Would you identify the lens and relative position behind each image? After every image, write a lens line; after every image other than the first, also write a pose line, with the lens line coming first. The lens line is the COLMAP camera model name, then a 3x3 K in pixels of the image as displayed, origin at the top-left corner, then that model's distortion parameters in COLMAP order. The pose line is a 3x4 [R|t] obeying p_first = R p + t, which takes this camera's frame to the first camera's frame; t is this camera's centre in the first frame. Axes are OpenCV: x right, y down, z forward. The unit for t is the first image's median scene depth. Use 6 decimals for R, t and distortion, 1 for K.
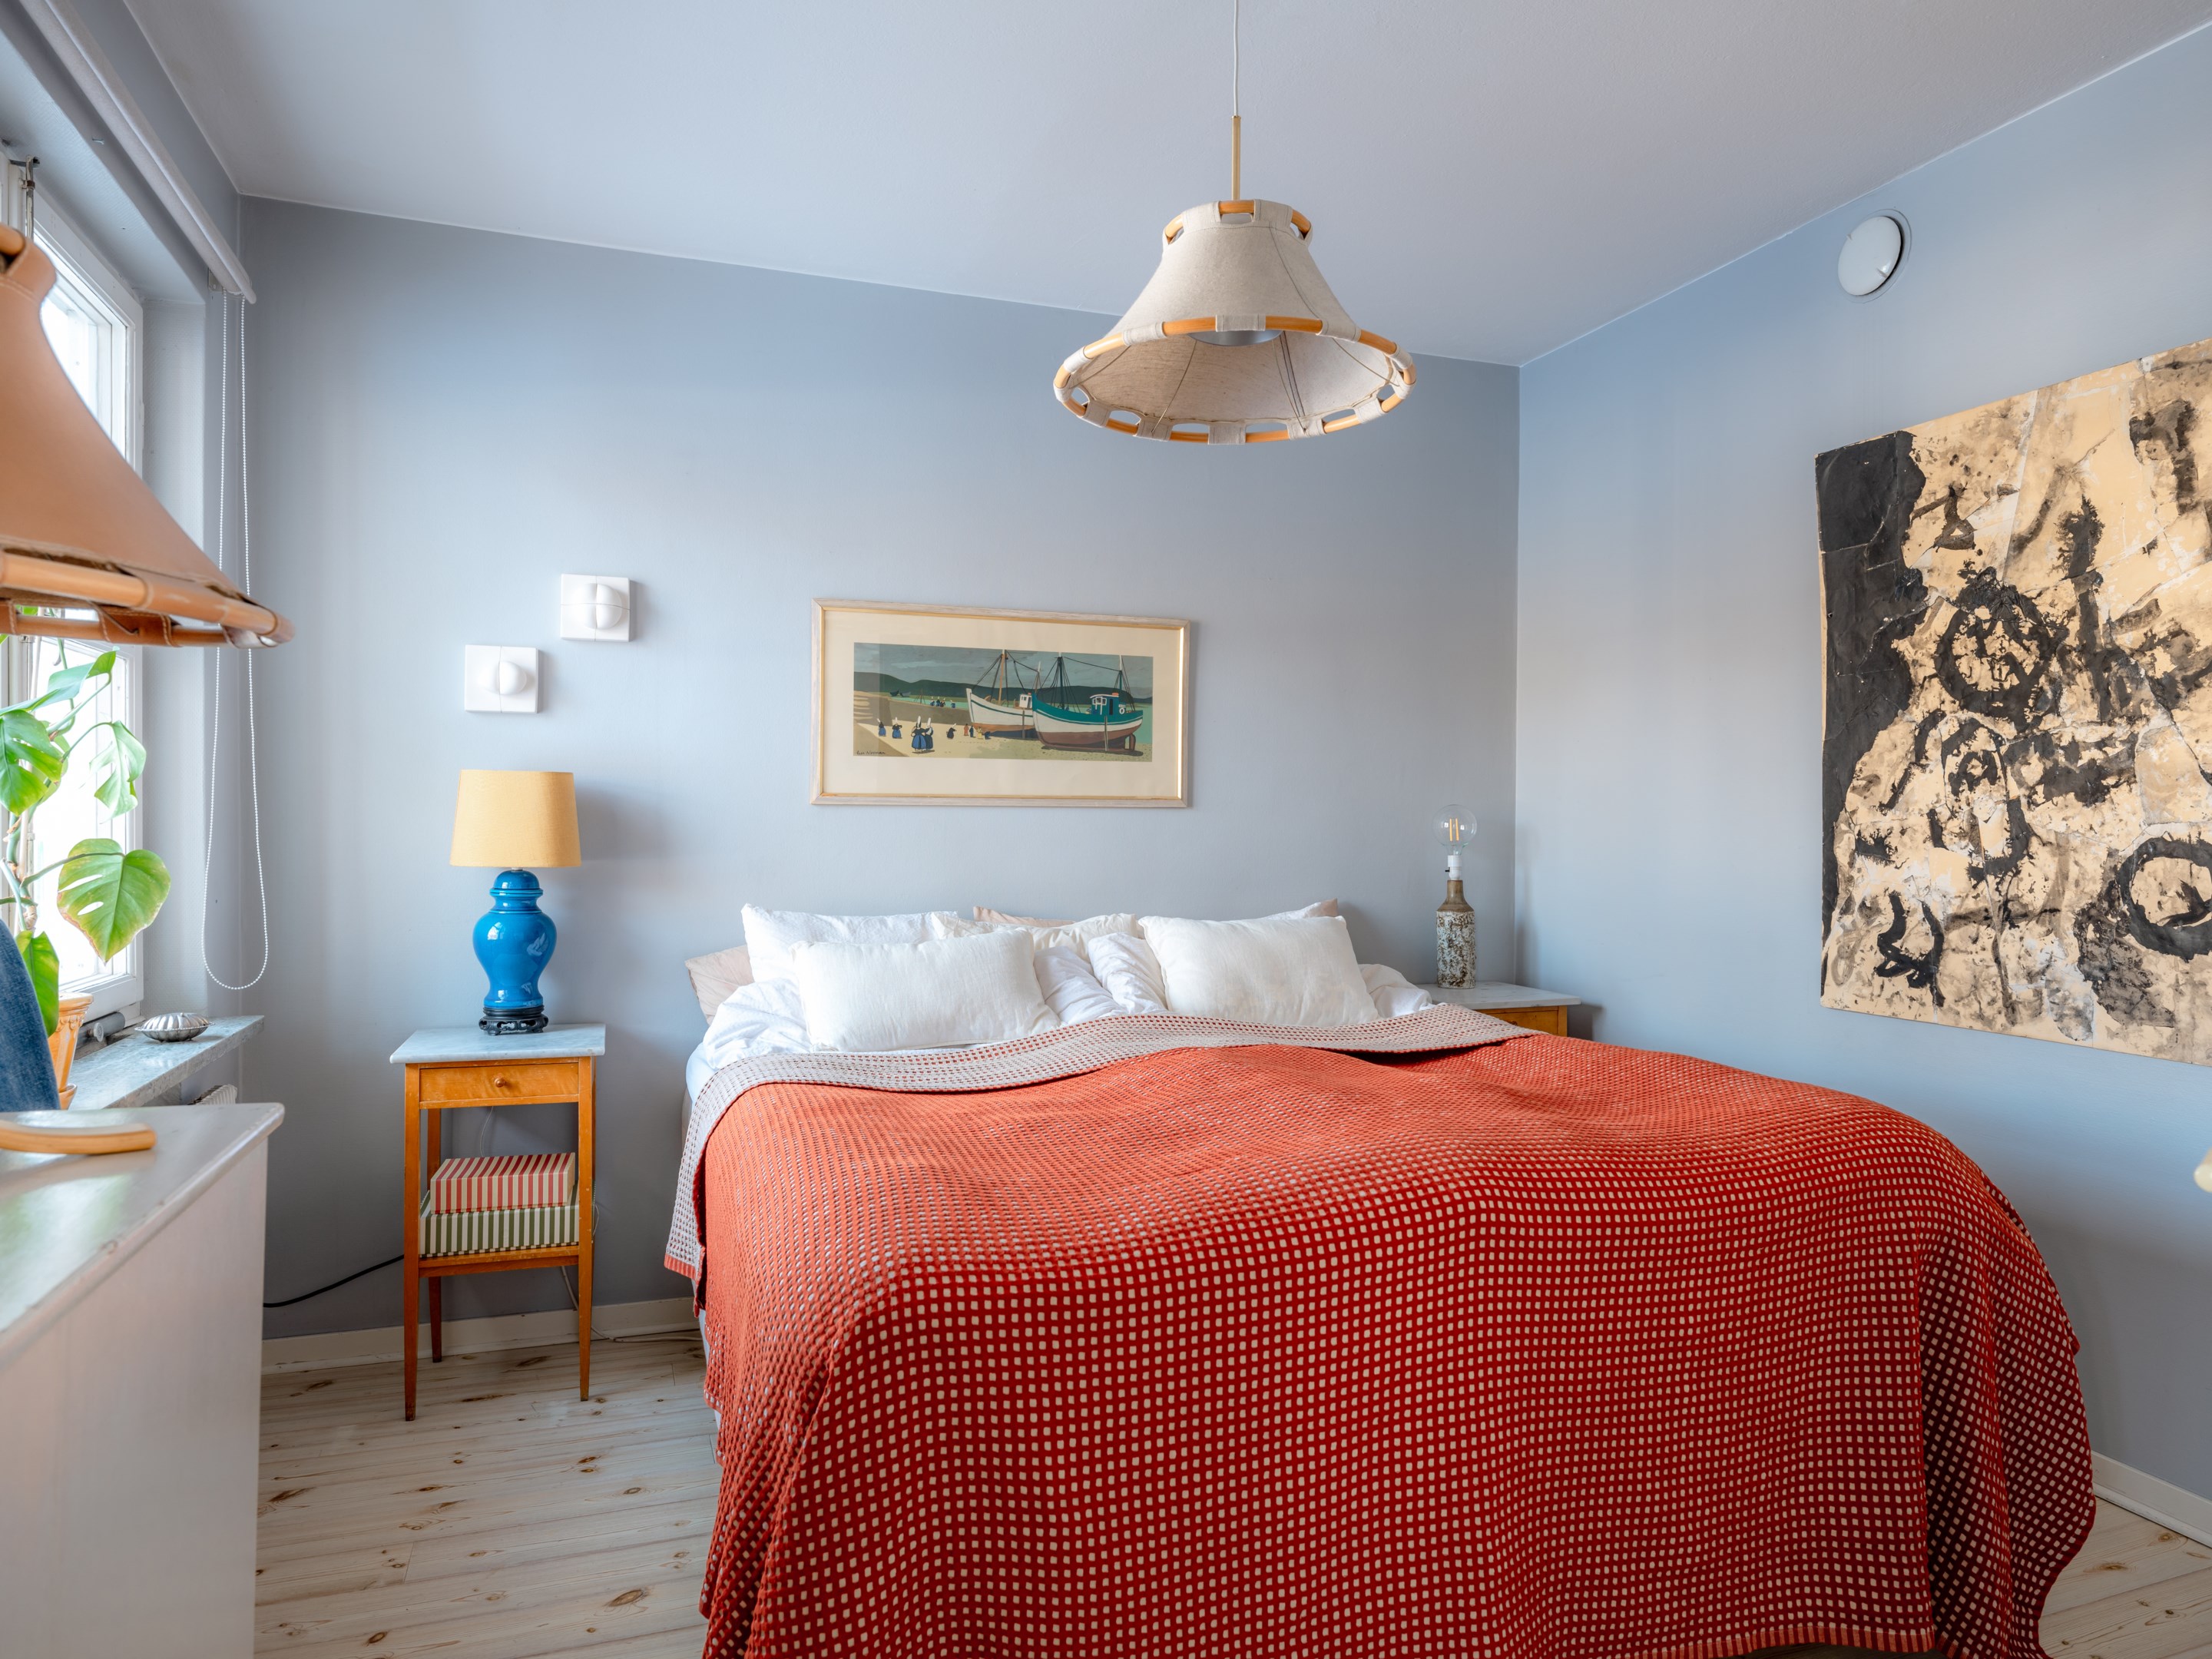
lens RADIAL K [[1384.2, 0, 1100.5], [0, 1384.2, 824.3], [0, 0, 1]] dist [0.001852, 0.000486]
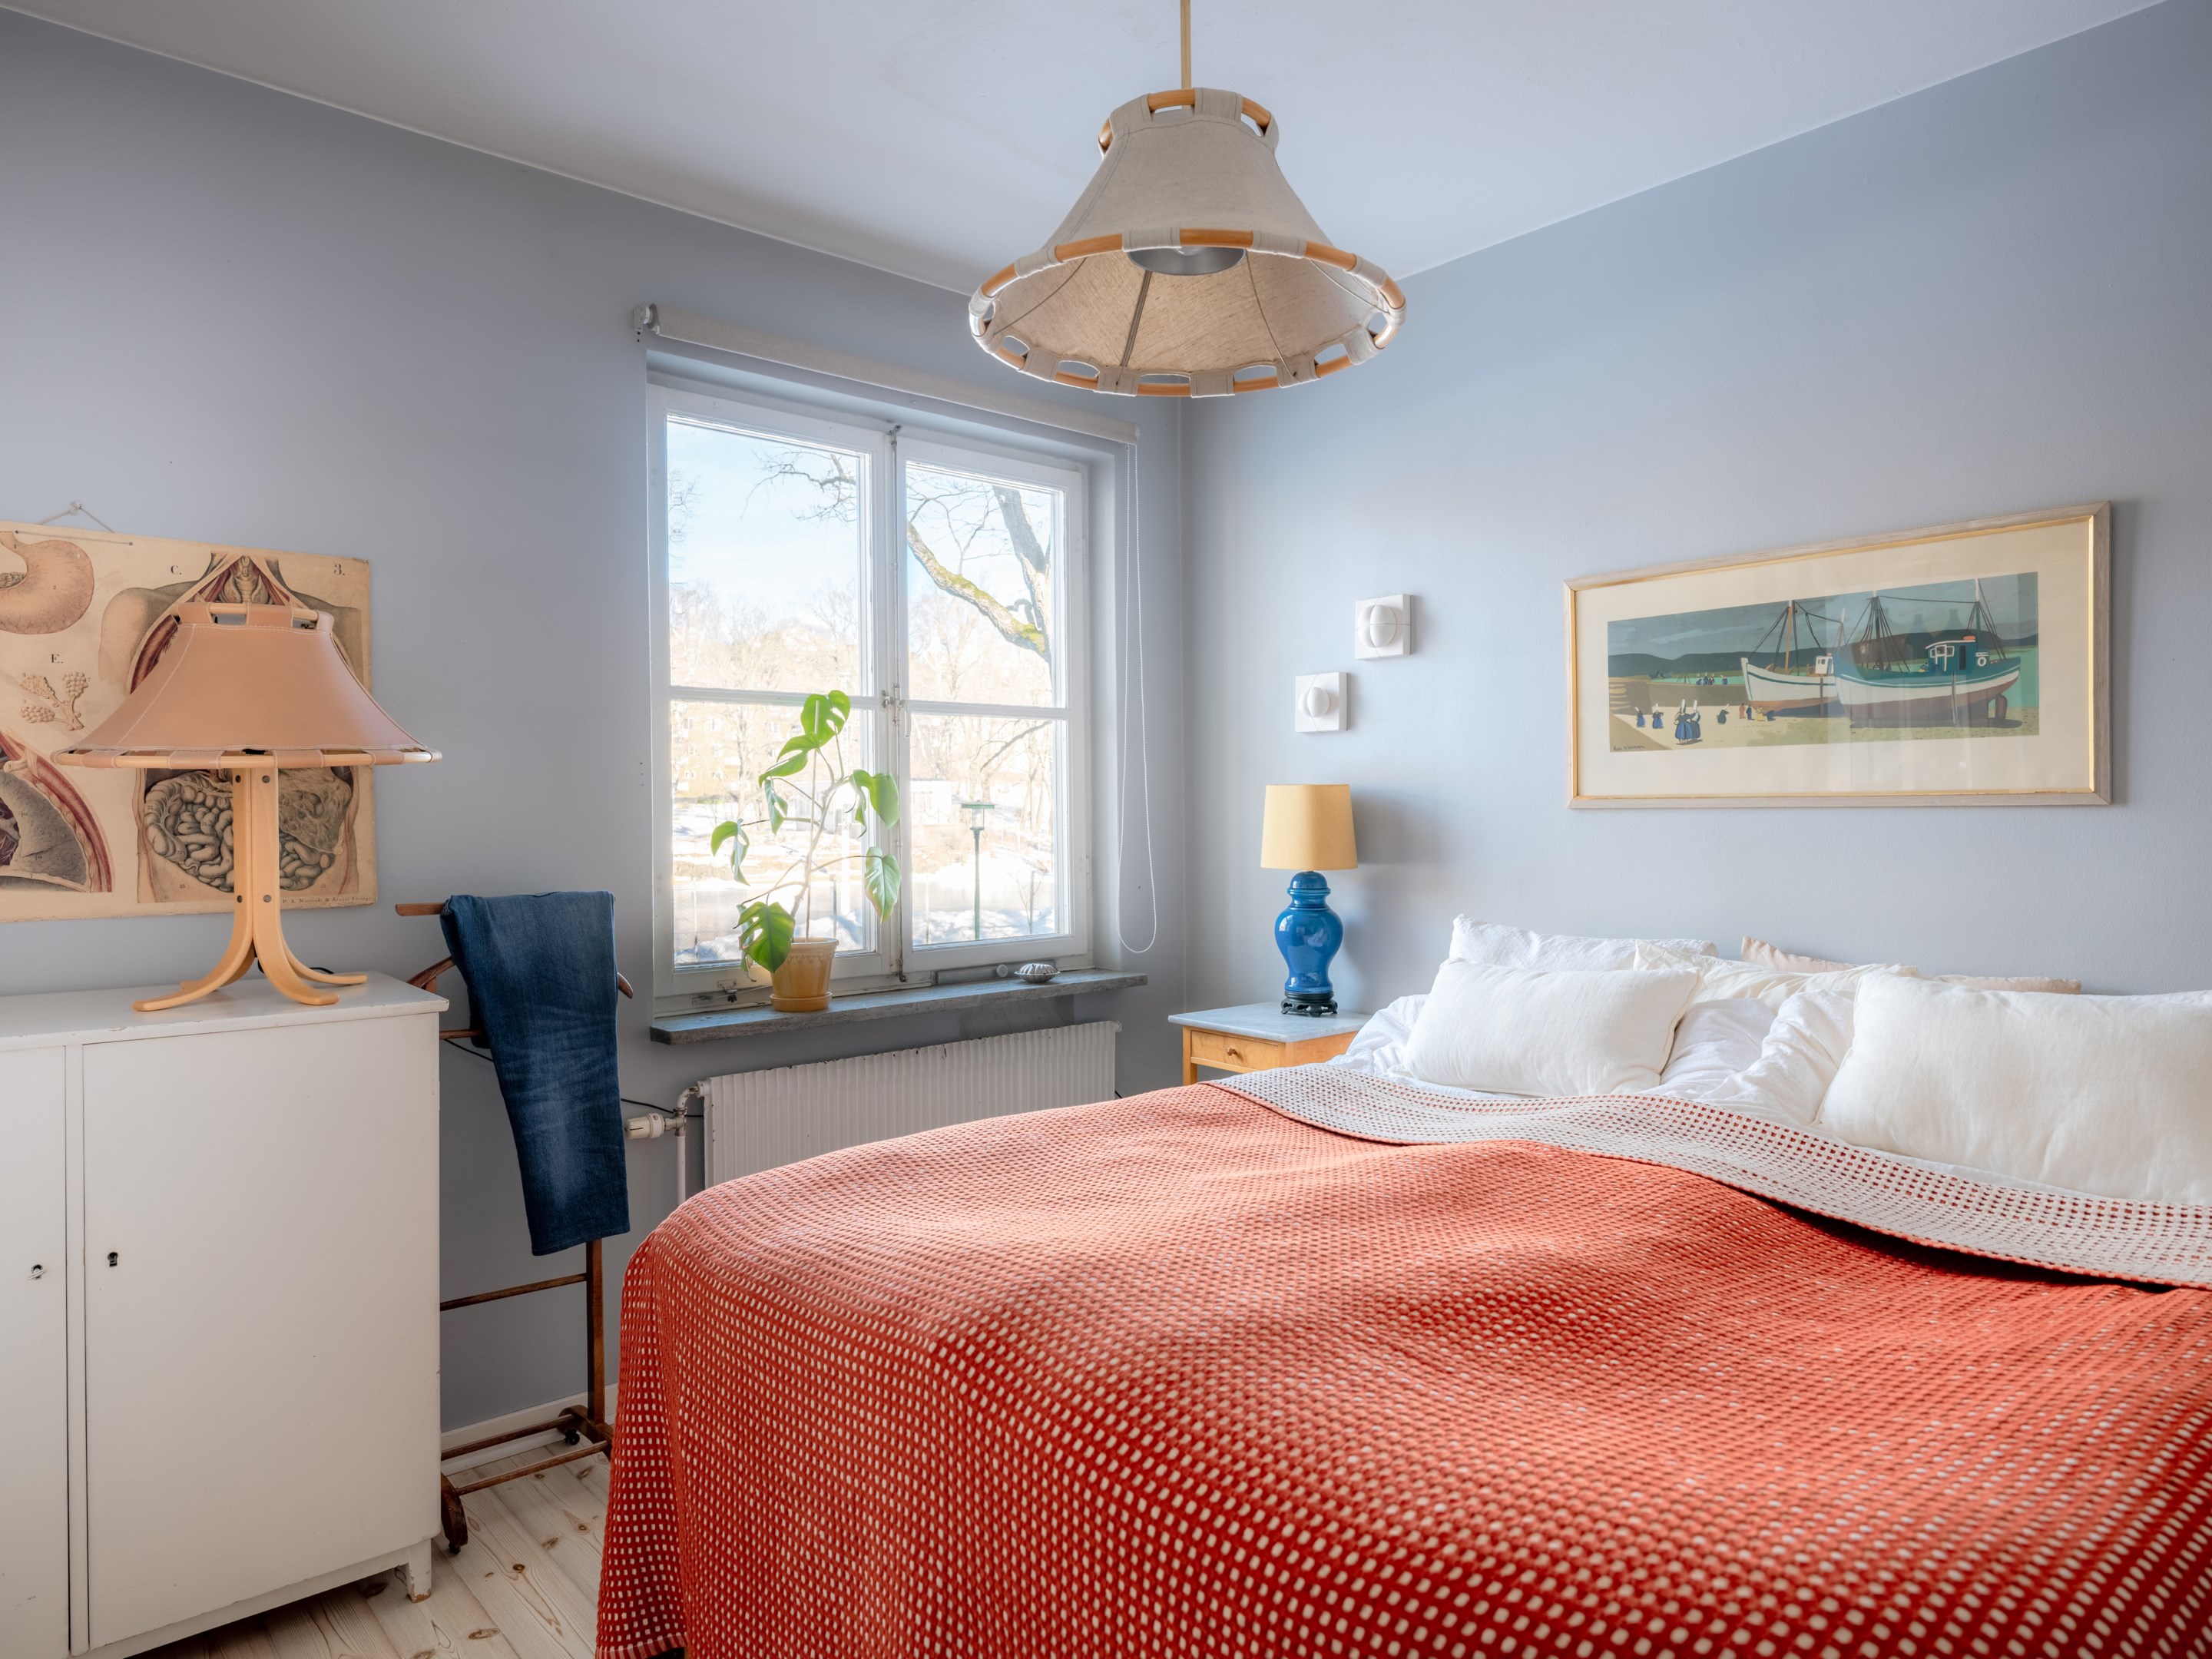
lens RADIAL K [[1384.2, 0, 1101.2], [0, 1384.2, 832.2], [0, 0, 1]] dist [0.001852, 0.000486]
pose [[0.362862, 0.005378, -0.931828, 0.509130], [0.005789, 0.999951, 0.008026, -0.008010], [0.931825, -0.008307, 0.362813, 0.381576]]
